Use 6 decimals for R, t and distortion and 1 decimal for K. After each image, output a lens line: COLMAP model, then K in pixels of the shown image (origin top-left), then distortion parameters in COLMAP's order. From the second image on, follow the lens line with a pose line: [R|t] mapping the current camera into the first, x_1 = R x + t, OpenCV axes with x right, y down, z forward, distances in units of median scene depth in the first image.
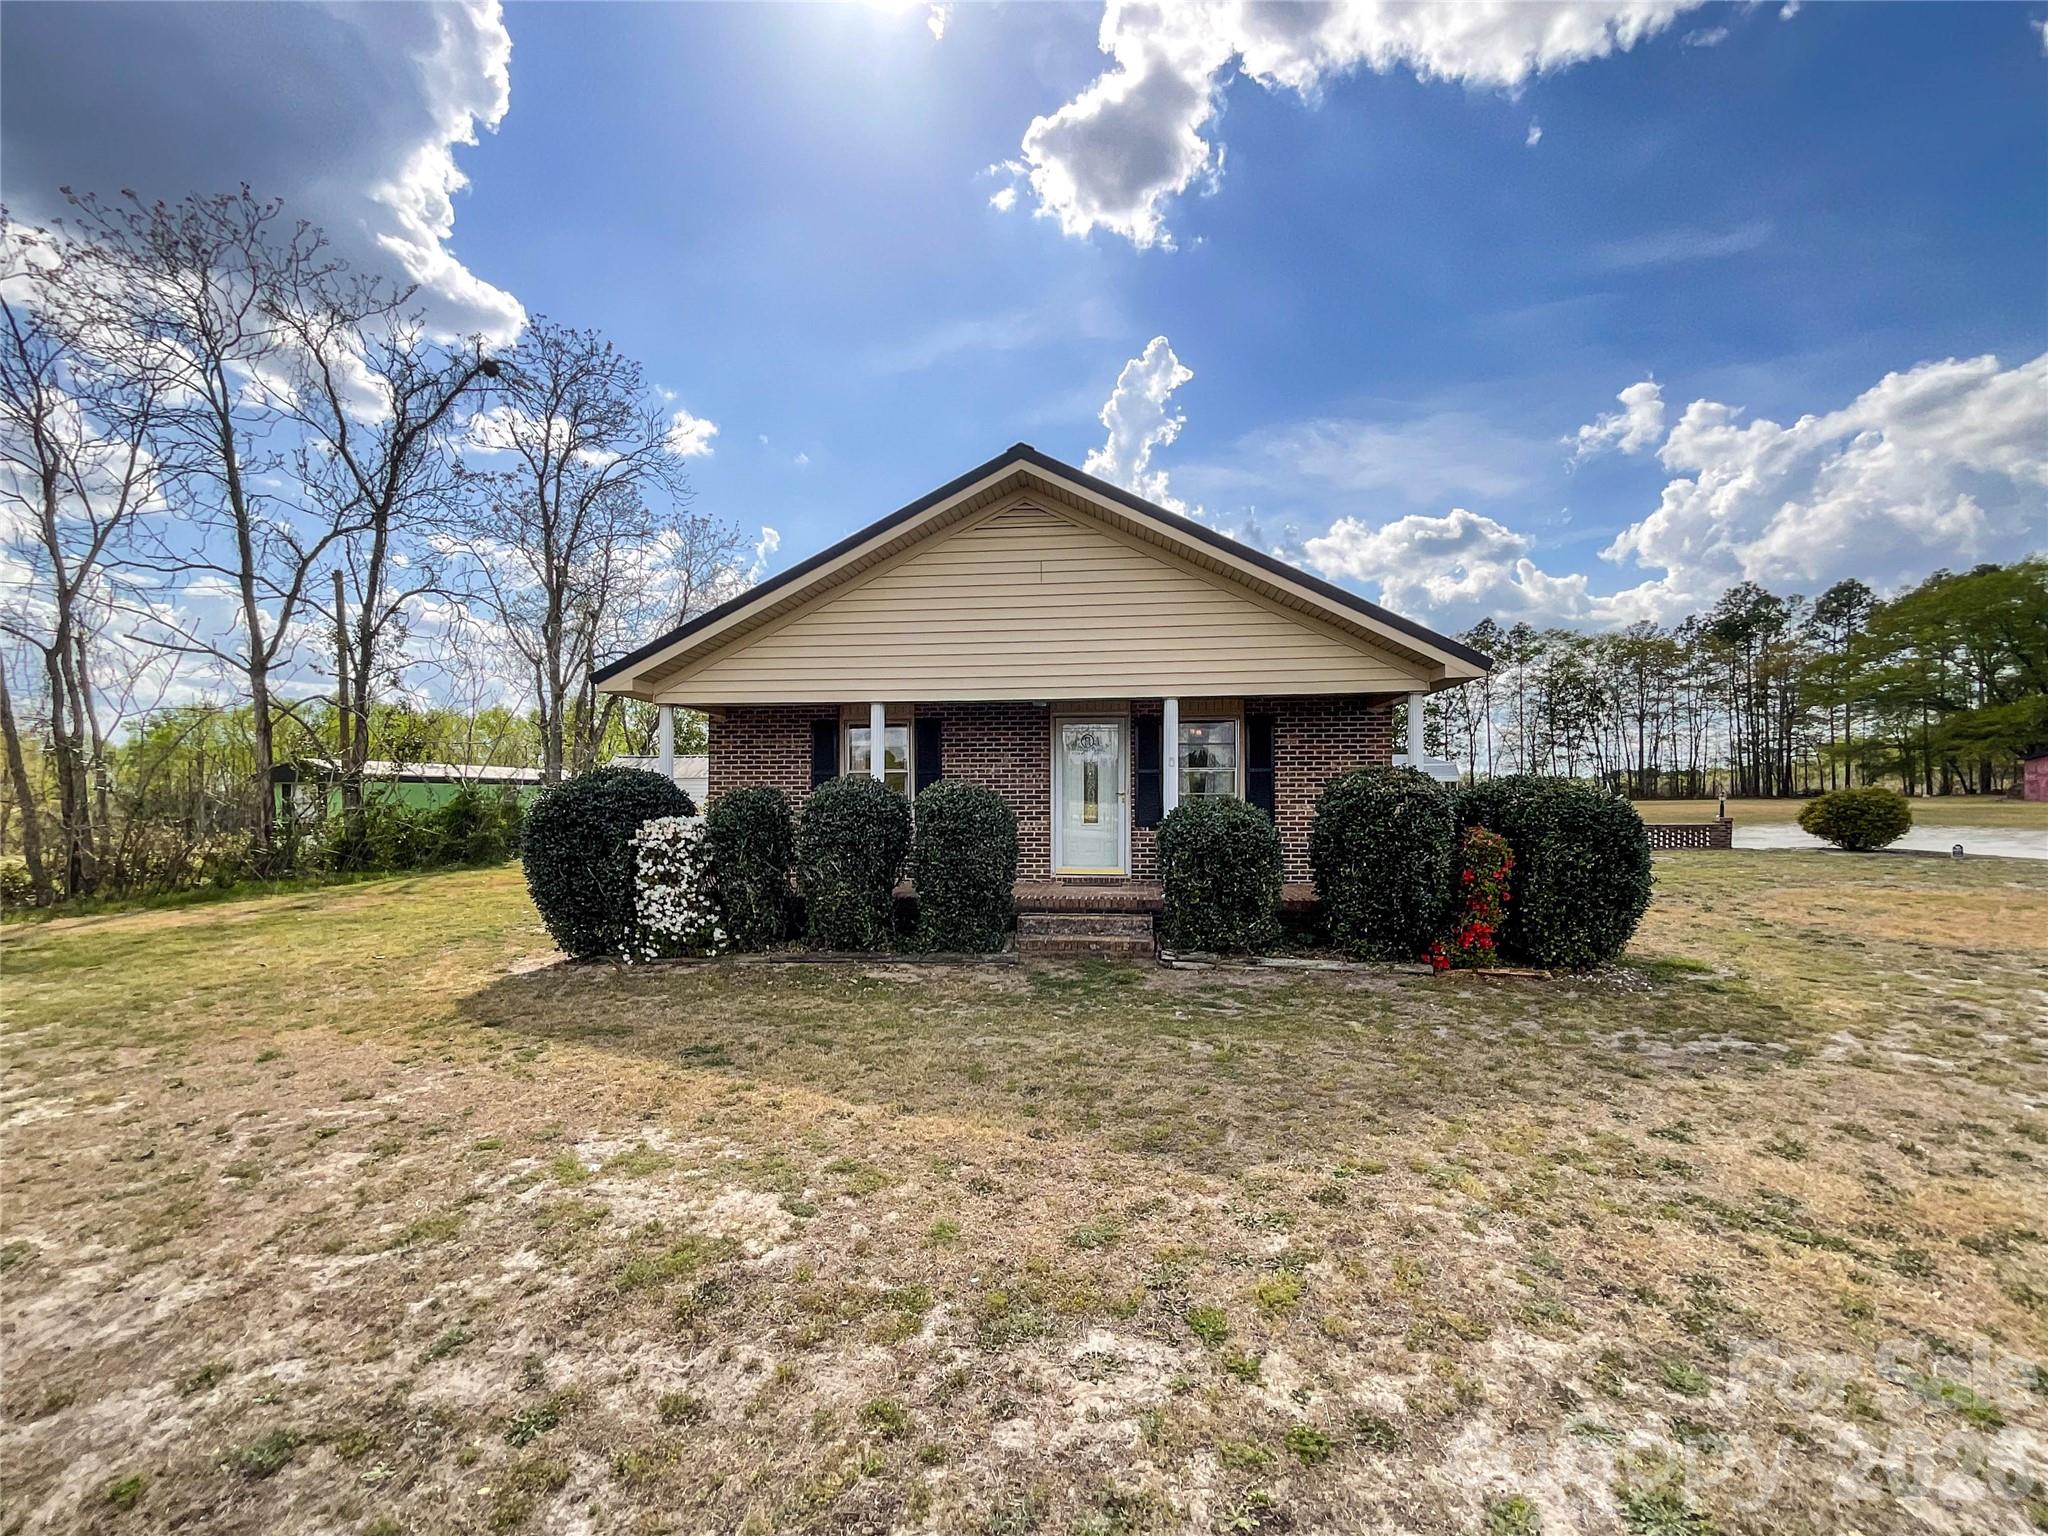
lens RADIAL K [[857.2, 0, 1009.0], [0, 857.2, 763.4], [0, 0, 1]] dist [0.003120, 0.000453]
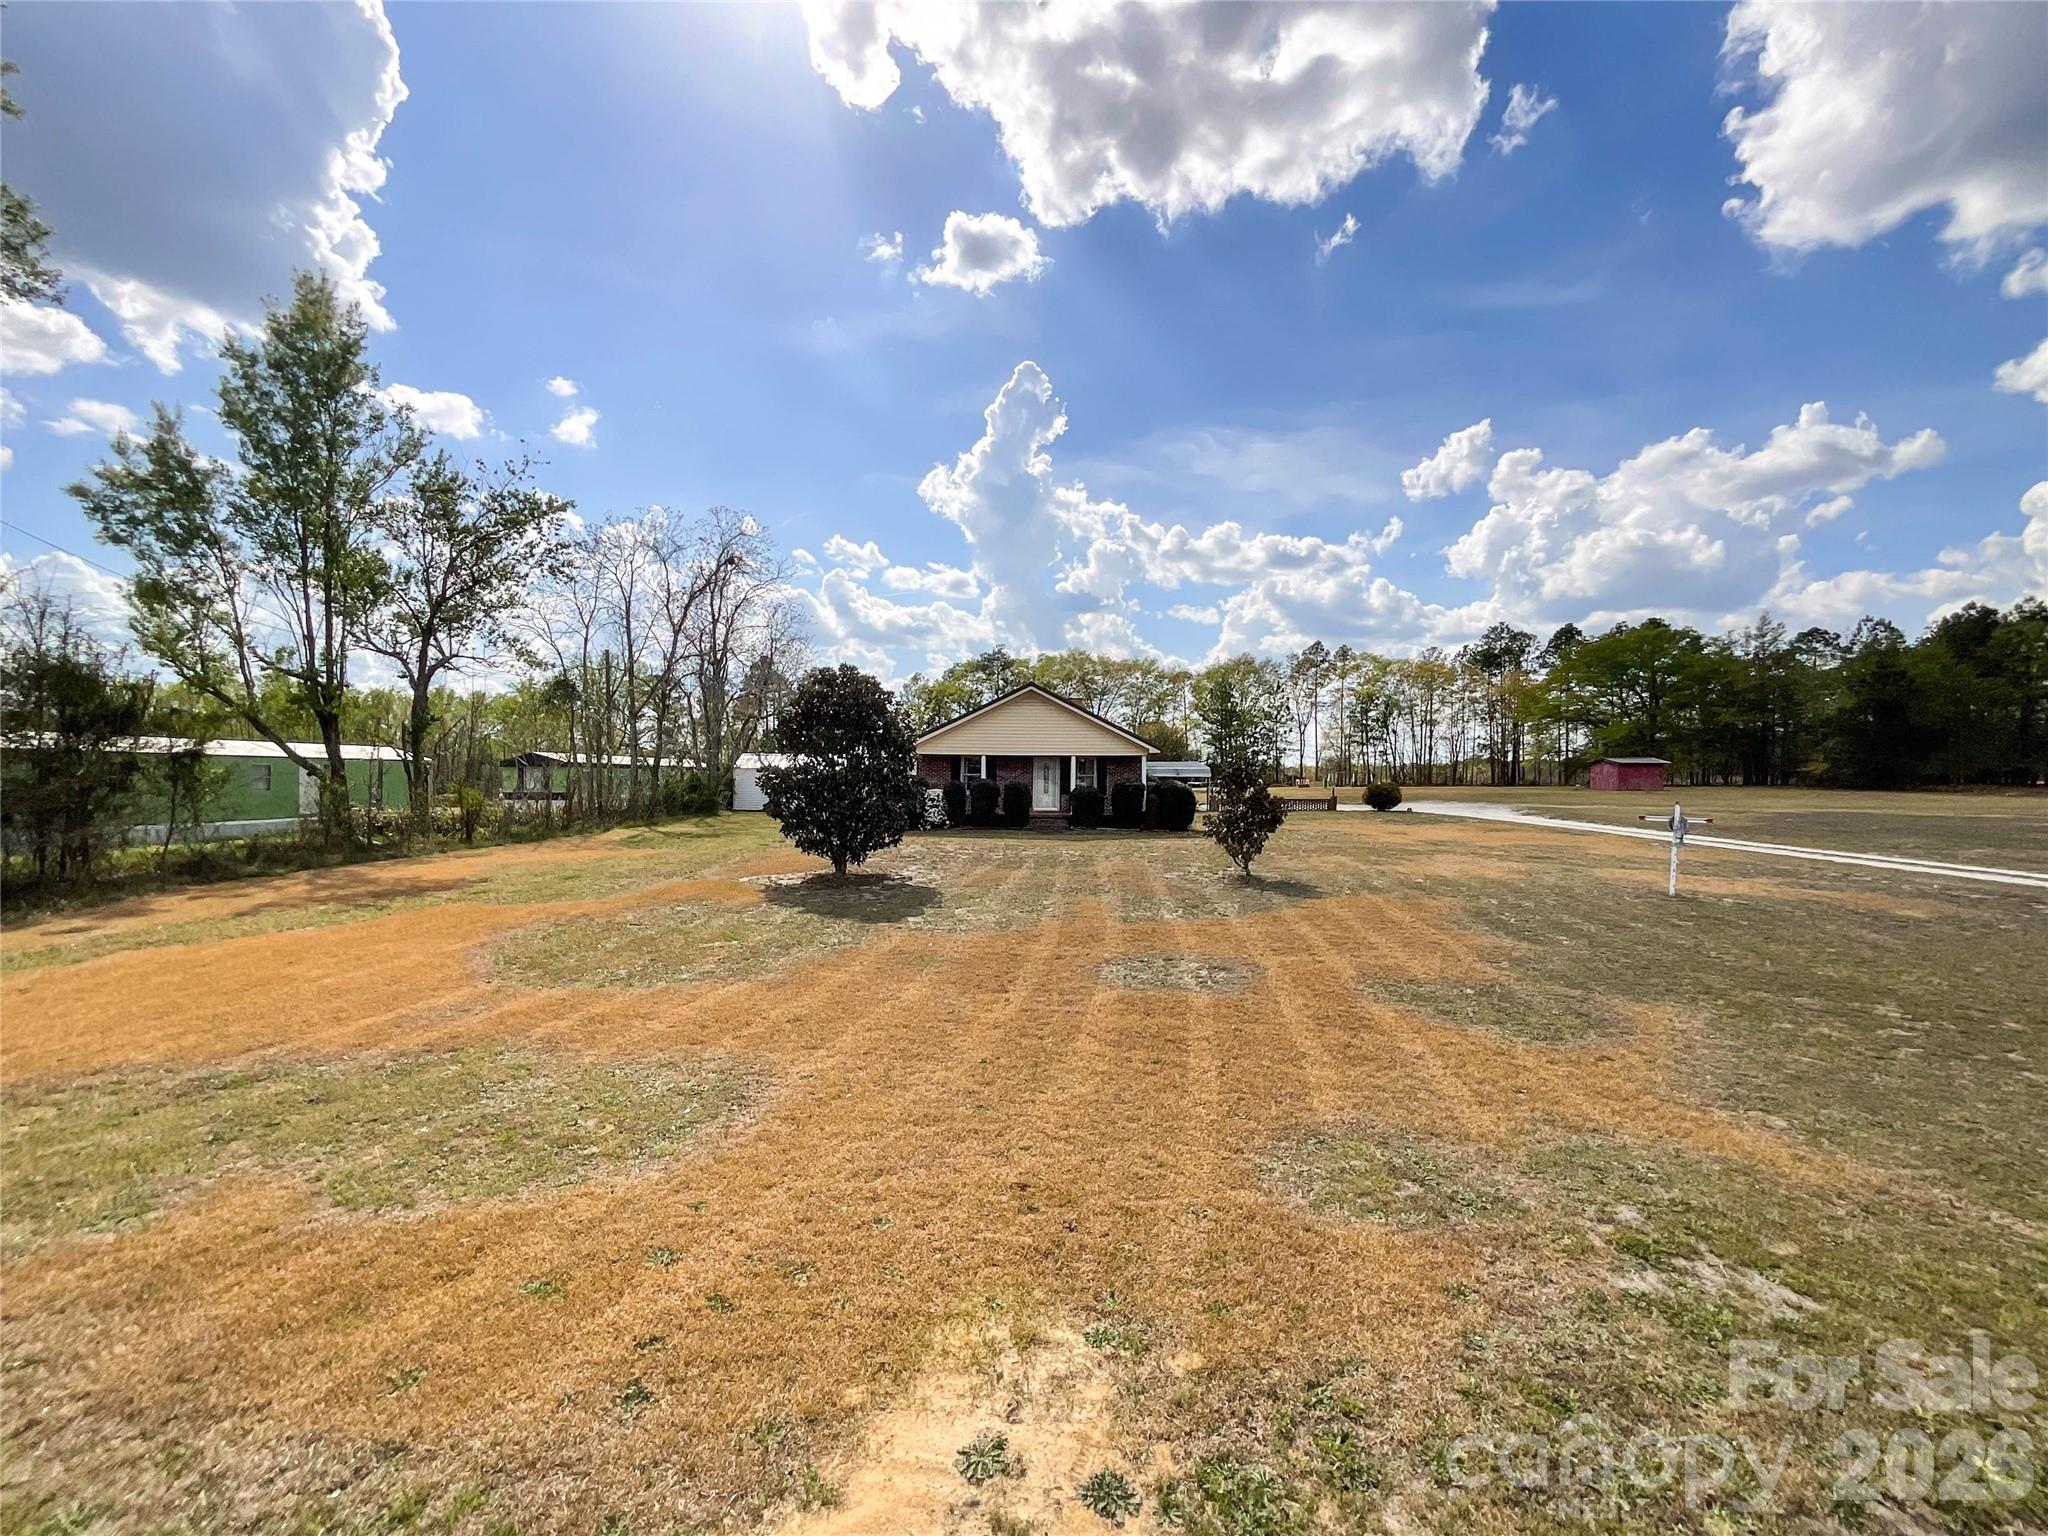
lens RADIAL K [[857.2, 0, 1020.7], [0, 857.2, 763.2], [0, 0, 1]] dist [0.003120, 0.000453]
pose [[0.991342, 0.012962, 0.130663, -0.046272], [-0.015852, 0.999652, 0.021104, -0.011830], [-0.130344, -0.022992, 0.991202, -0.236569]]
